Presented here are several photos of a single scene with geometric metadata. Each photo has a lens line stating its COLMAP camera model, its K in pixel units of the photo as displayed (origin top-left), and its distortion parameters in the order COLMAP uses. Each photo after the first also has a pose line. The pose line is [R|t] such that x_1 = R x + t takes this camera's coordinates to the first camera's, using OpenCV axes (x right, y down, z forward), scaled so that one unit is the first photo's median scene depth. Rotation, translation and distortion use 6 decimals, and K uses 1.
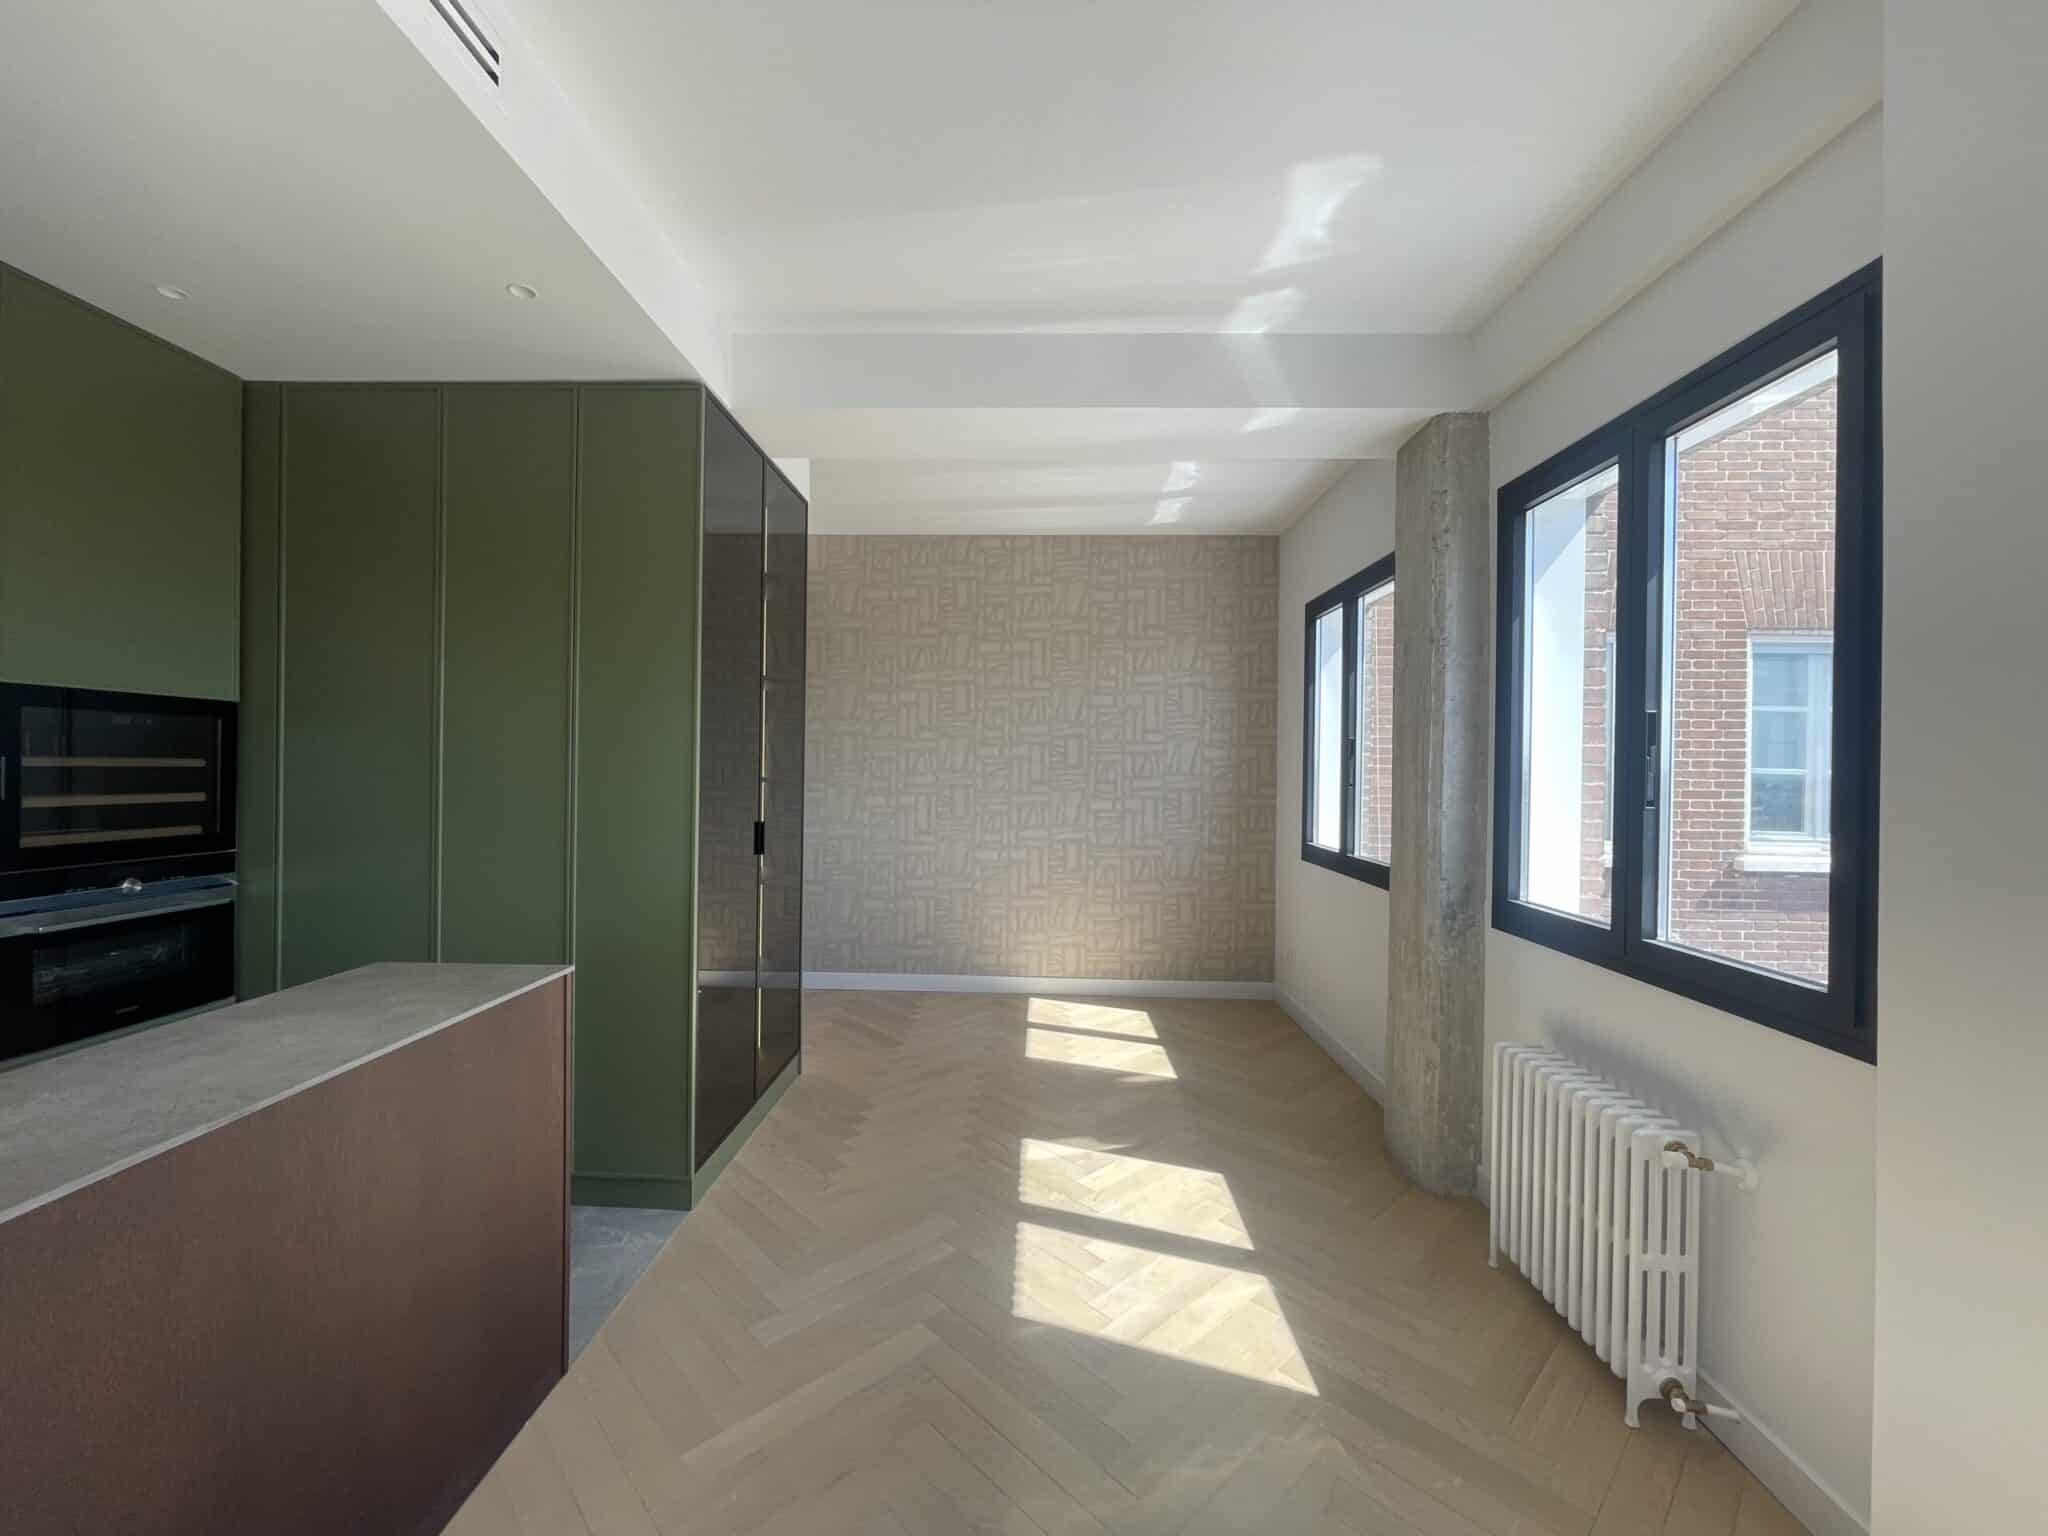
lens RADIAL K [[822.8, 0, 1019.5], [0, 822.8, 771.6], [0, 0, 1]] dist [0.000231, 0.000008]
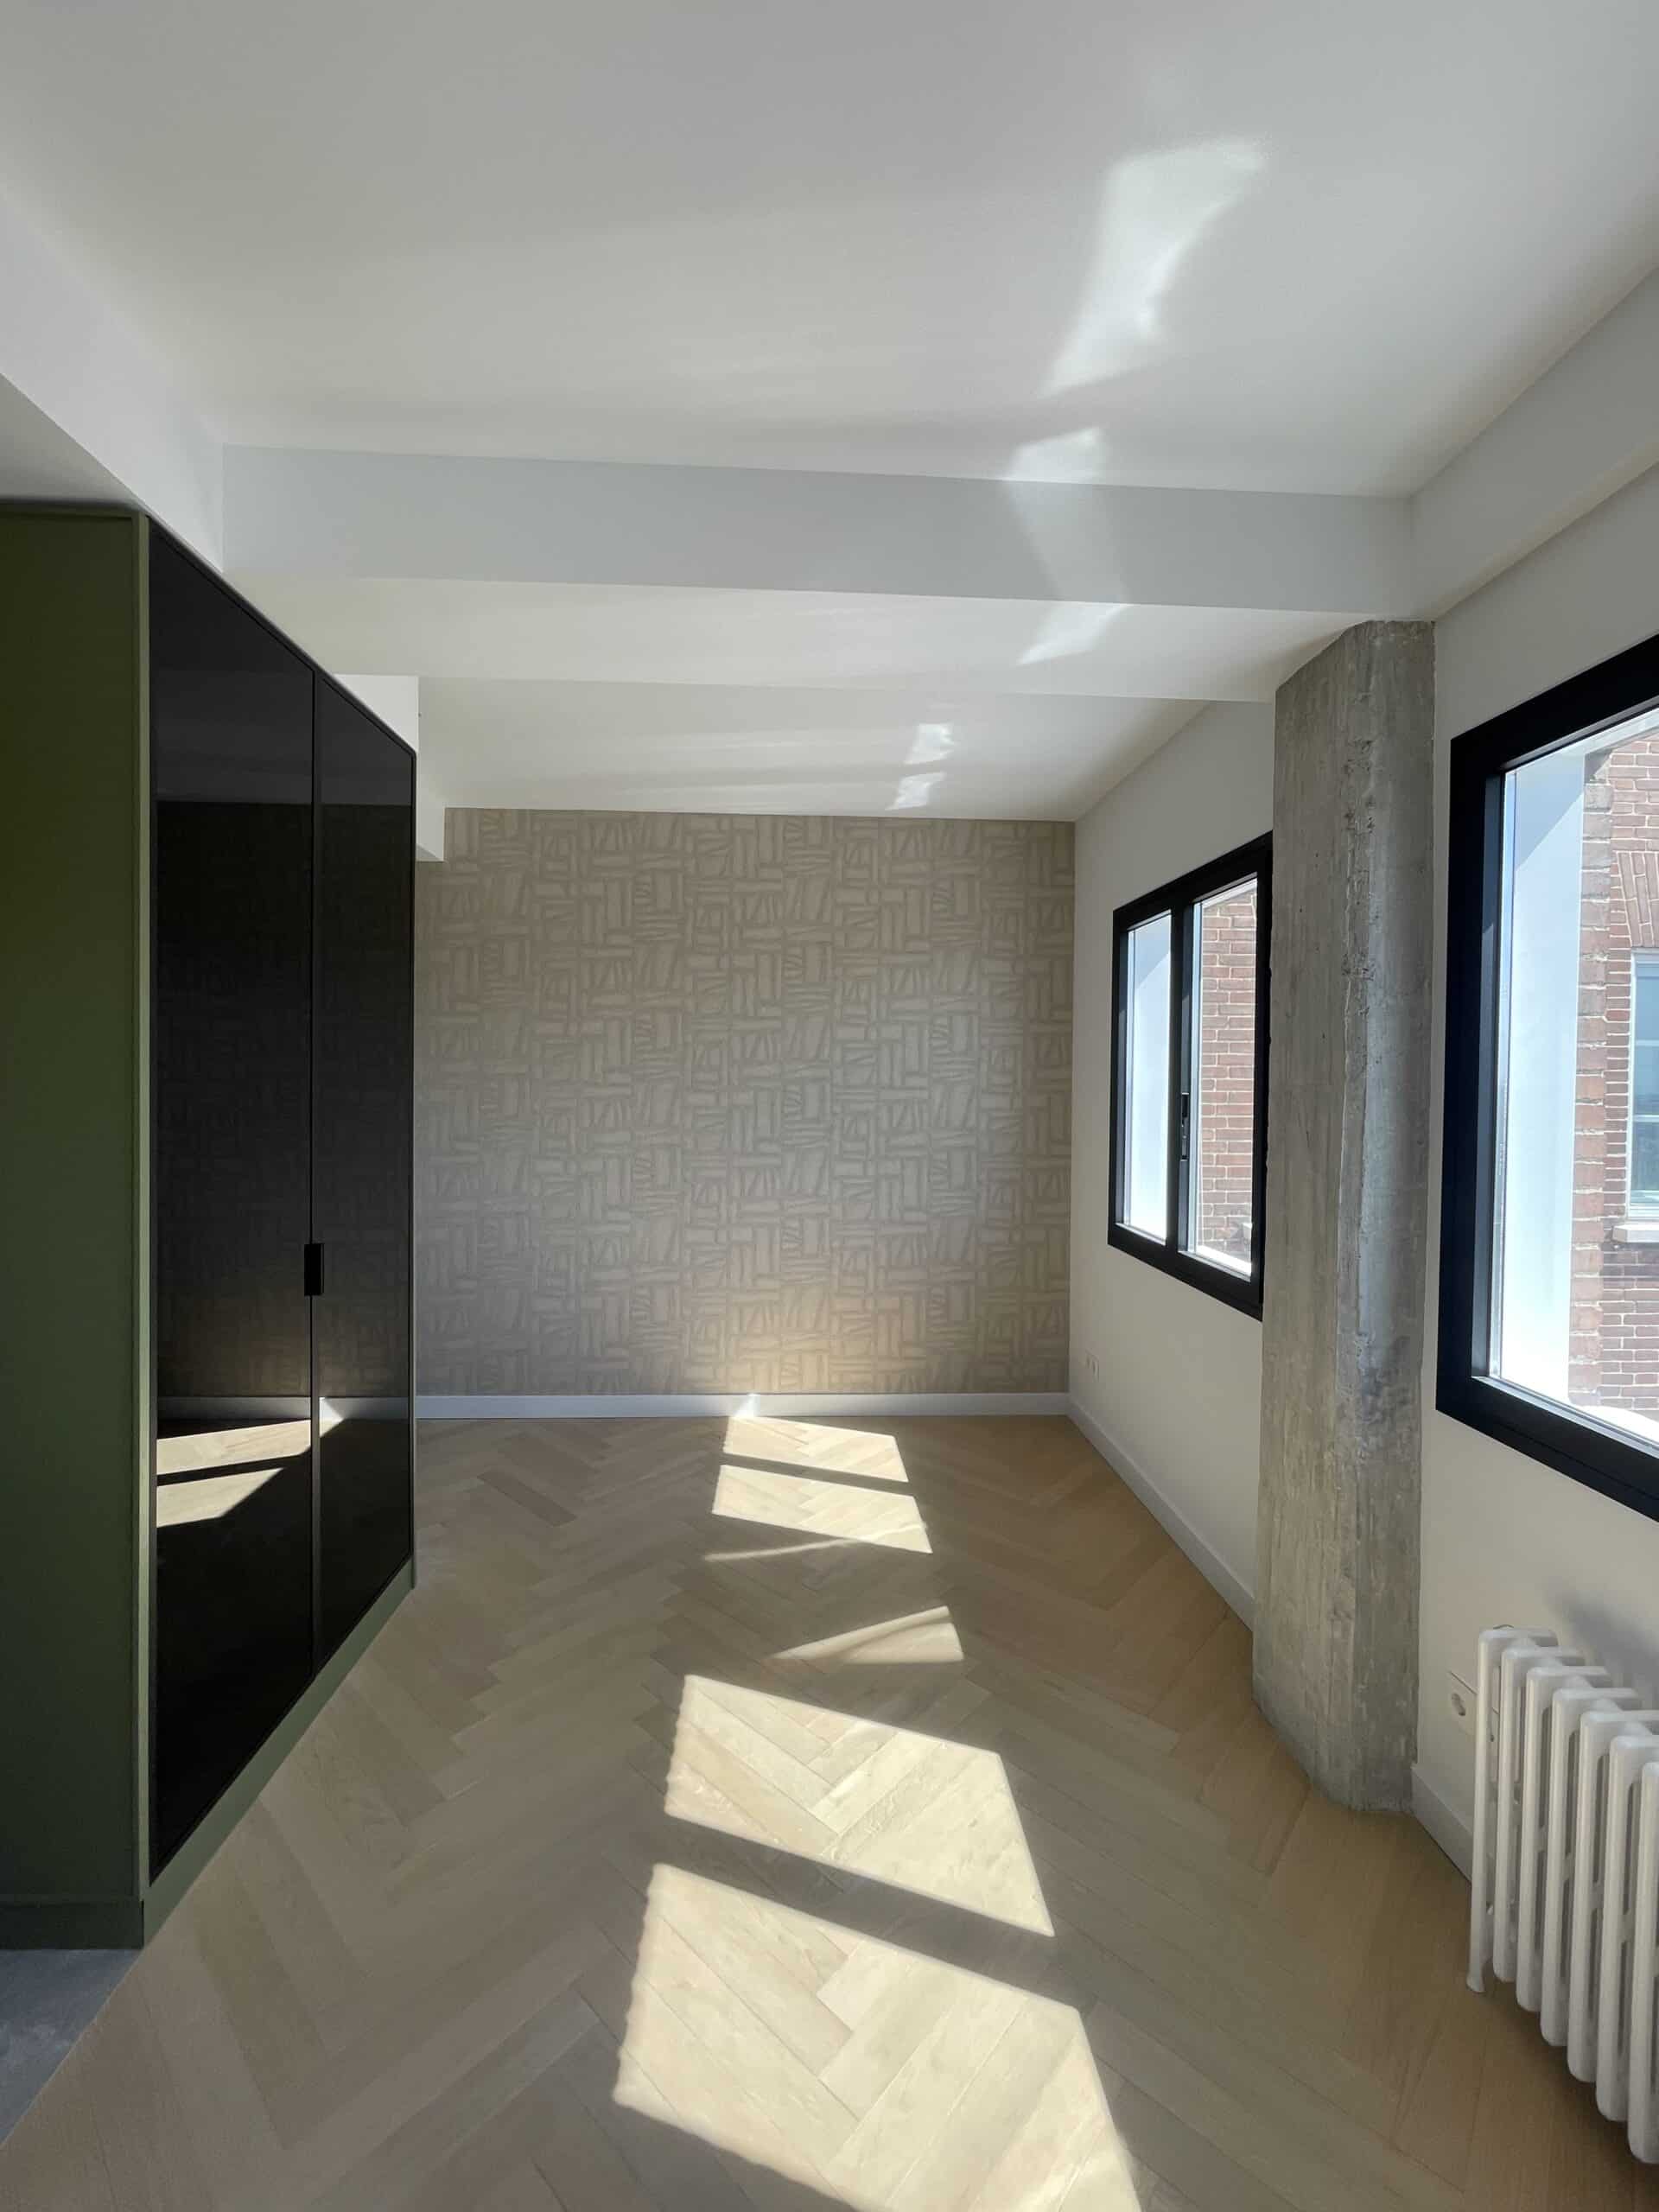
lens RADIAL K [[888.6, 0, 831.6], [0, 888.6, 1099.7], [0, 0, 1]] dist [0.000231, 0.000008]
pose [[0.997047, -0.004360, 0.076670, 0.025334], [0.003192, 0.999877, 0.015343, -0.046818], [-0.076727, -0.015053, 0.996938, 0.220198]]
